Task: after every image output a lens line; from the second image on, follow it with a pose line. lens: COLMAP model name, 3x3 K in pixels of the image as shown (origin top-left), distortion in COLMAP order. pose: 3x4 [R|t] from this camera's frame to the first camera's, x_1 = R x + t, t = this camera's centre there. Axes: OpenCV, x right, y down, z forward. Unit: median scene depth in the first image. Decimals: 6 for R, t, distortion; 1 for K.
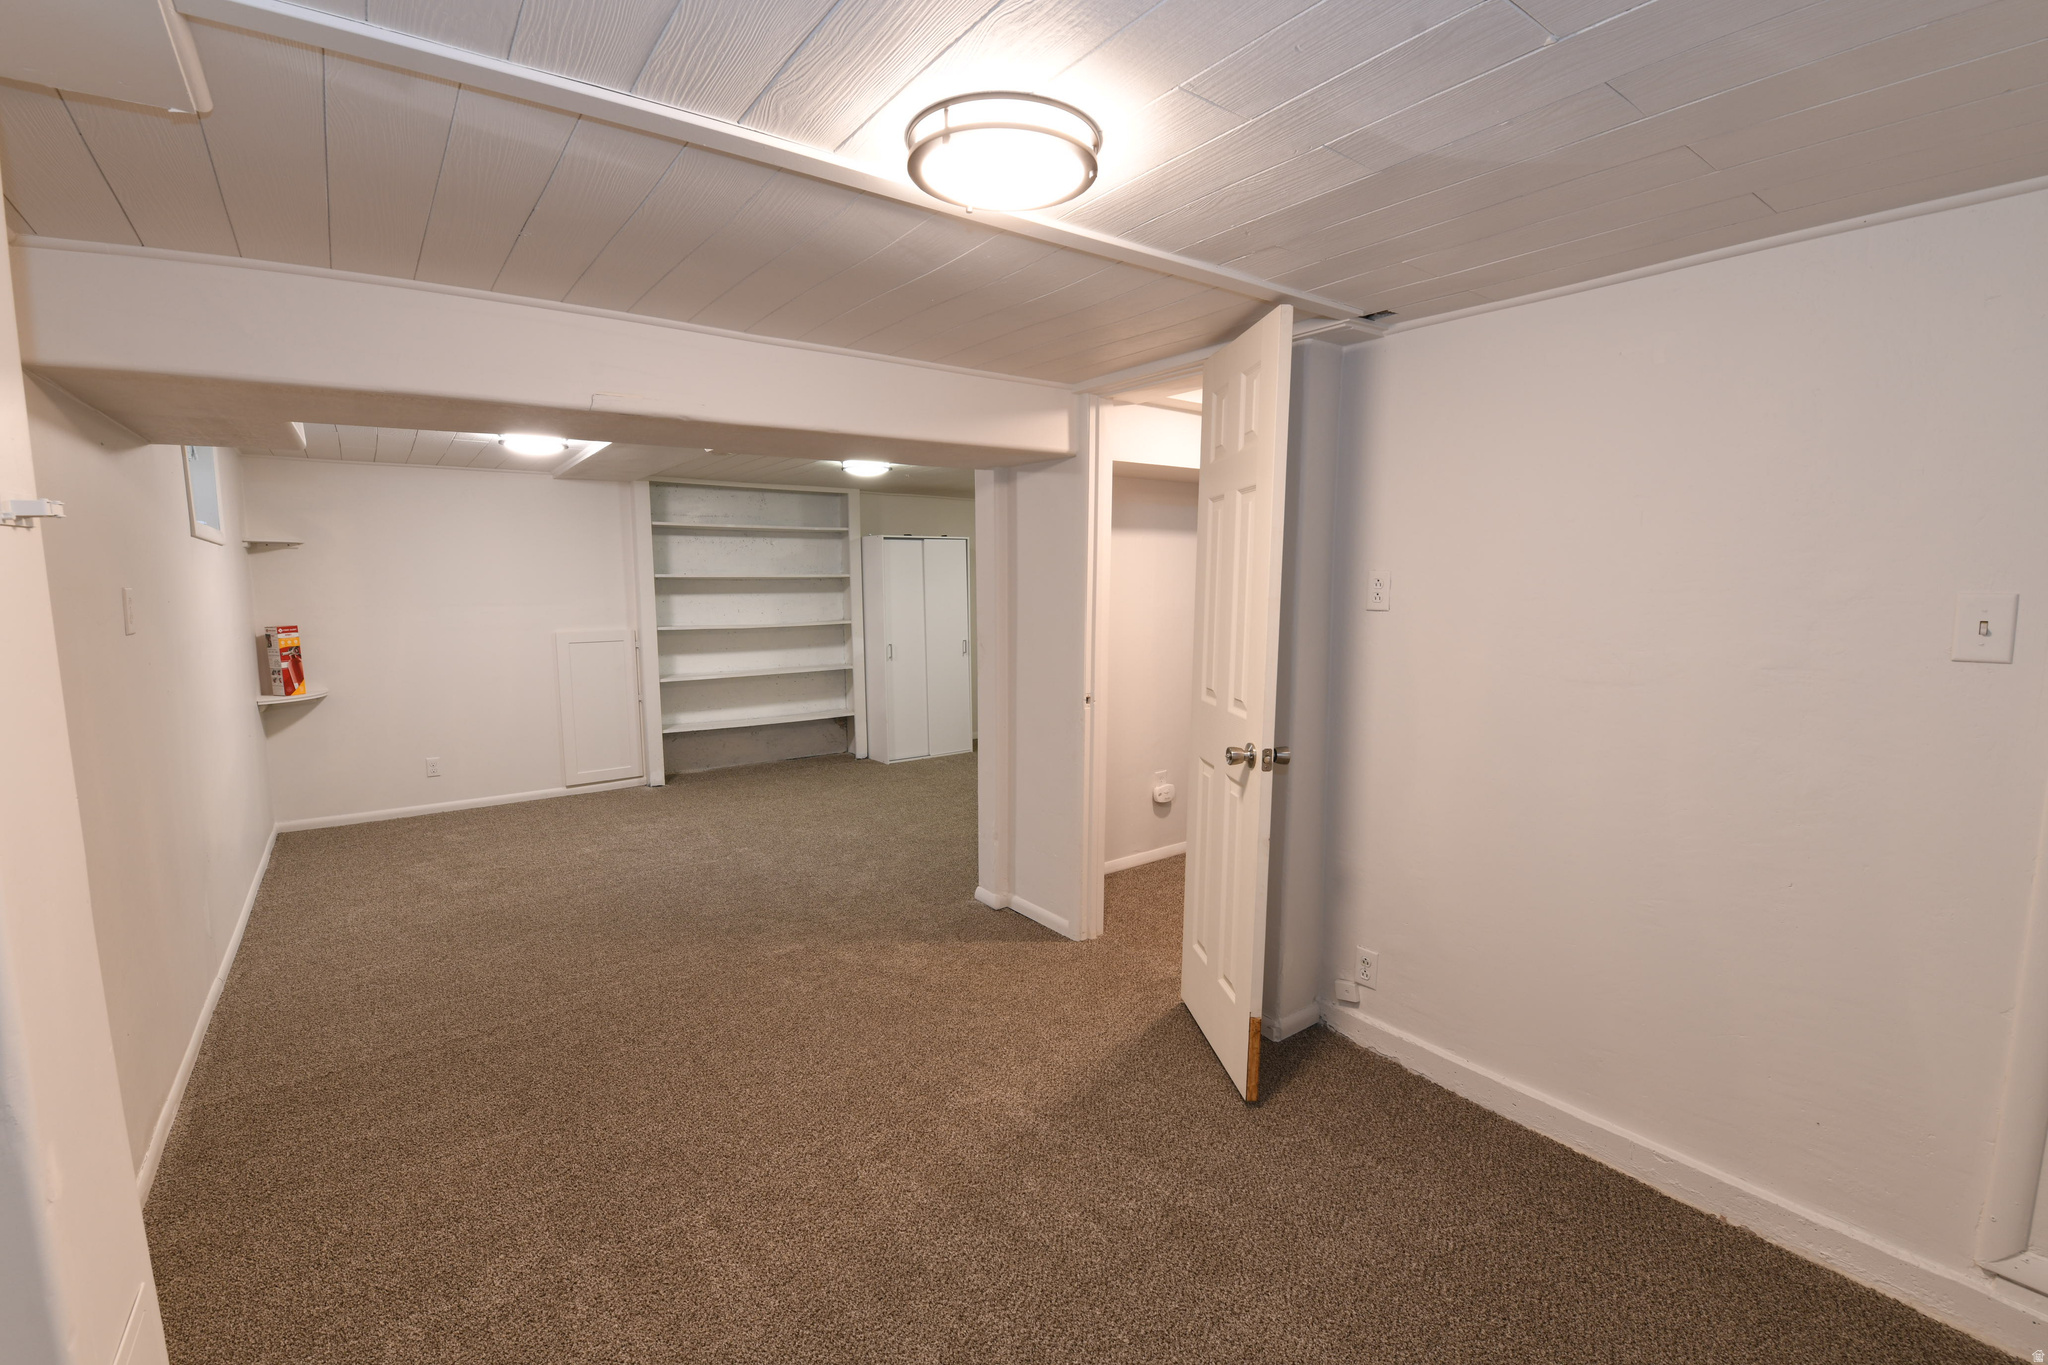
lens RADIAL K [[886.5, 0, 1023.3], [0, 886.5, 675.6], [0, 0, 1]] dist [-0.003067, -0.009730]
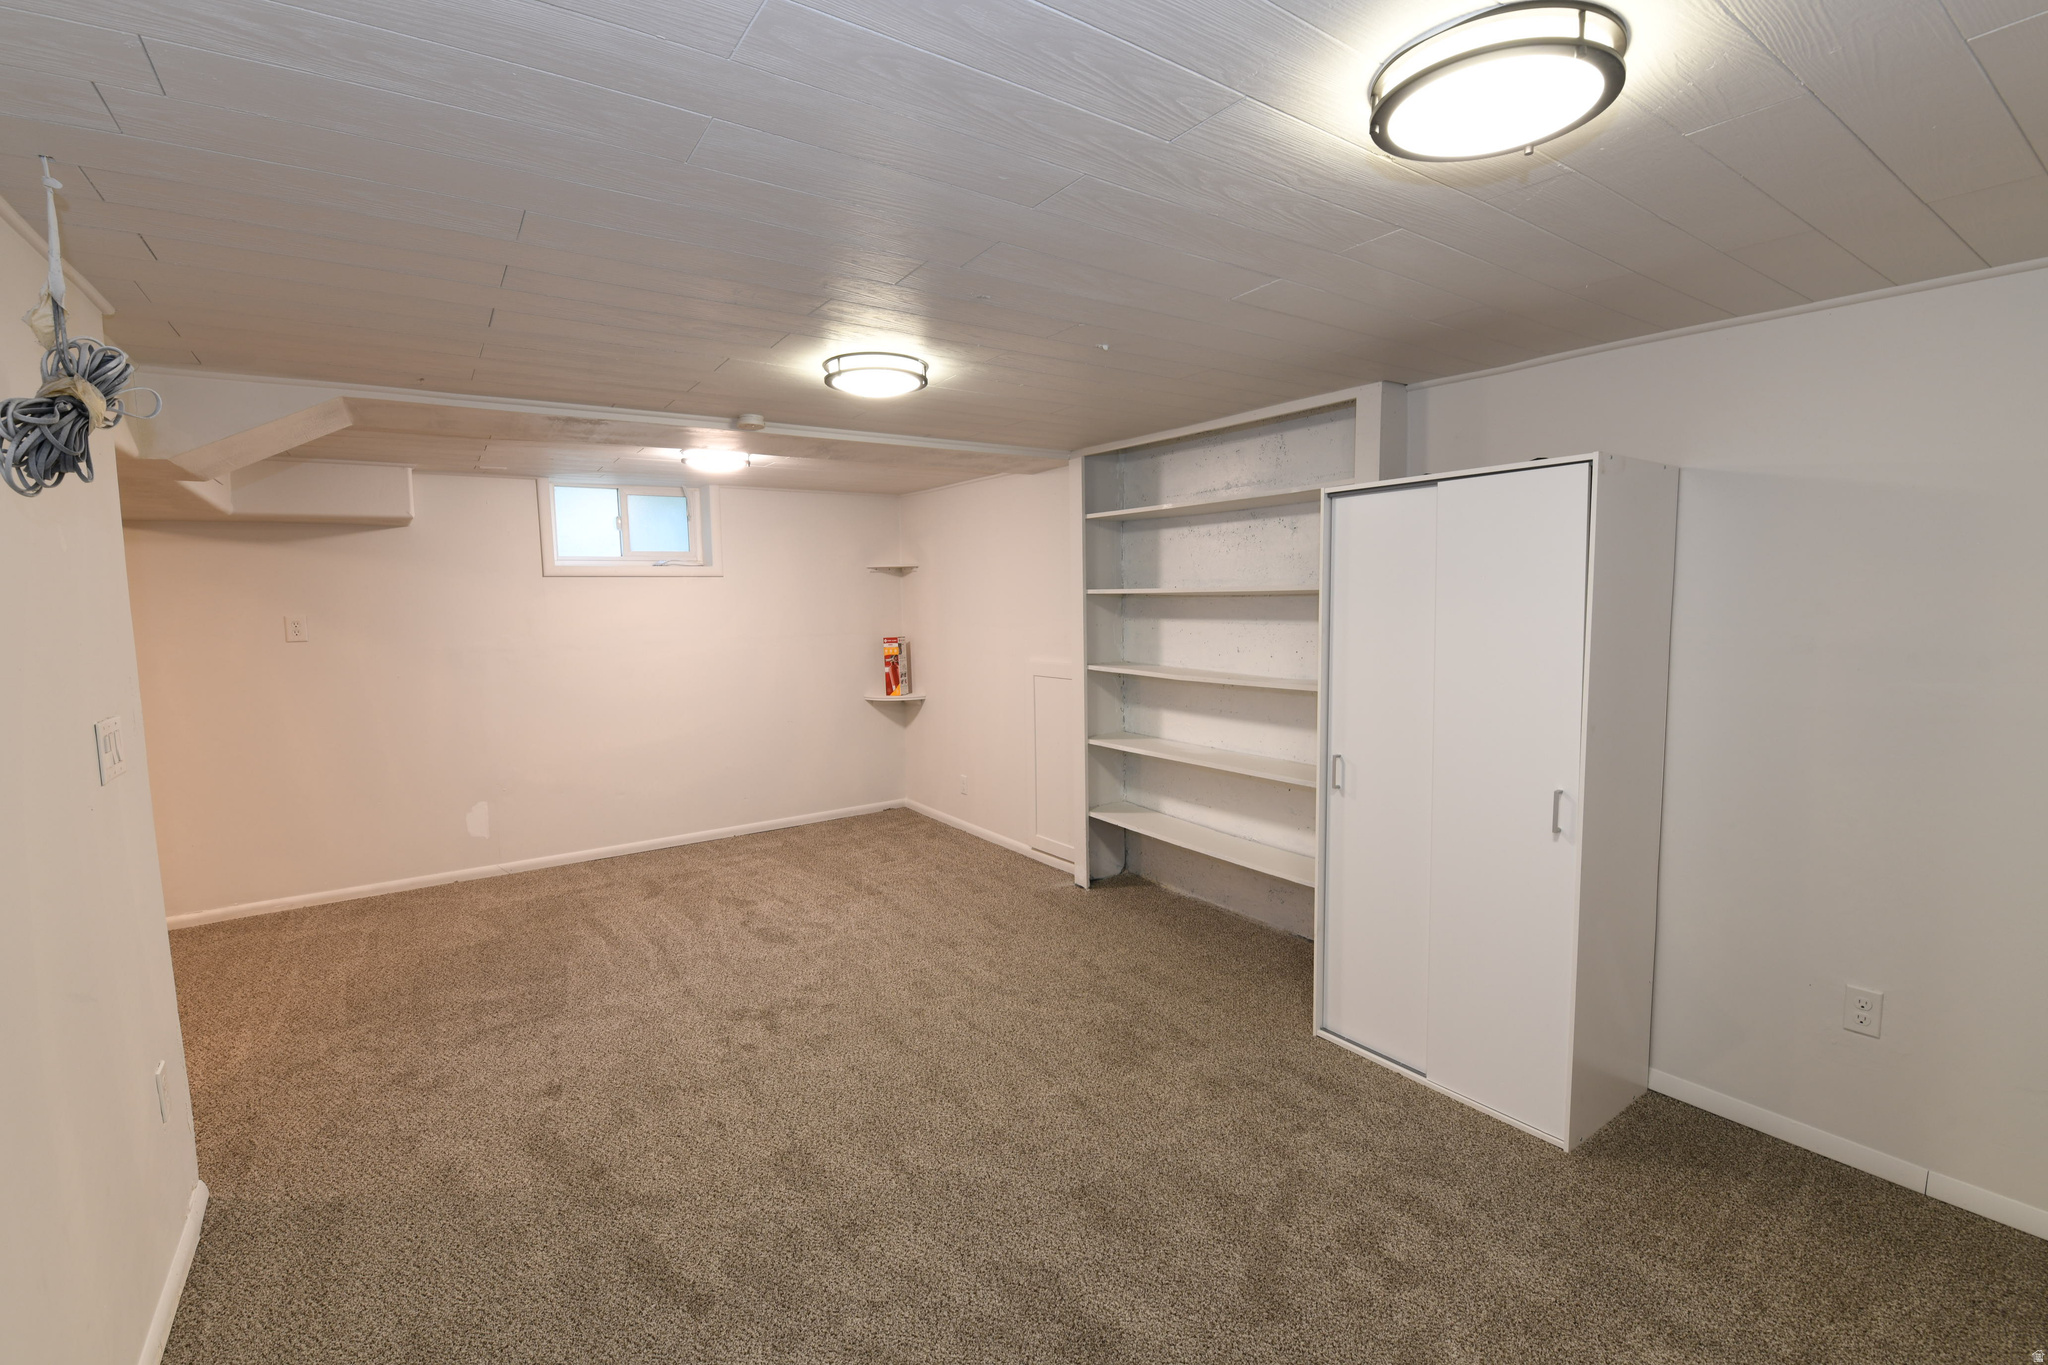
lens RADIAL K [[886.5, 0, 1023.3], [0, 886.5, 675.6], [0, 0, 1]] dist [-0.003067, -0.009730]
pose [[-0.021441, 0.086309, -0.996038, 0.324129], [-0.101244, 0.990958, 0.088048, -0.118519], [0.994631, 0.102730, -0.012509, 1.109910]]
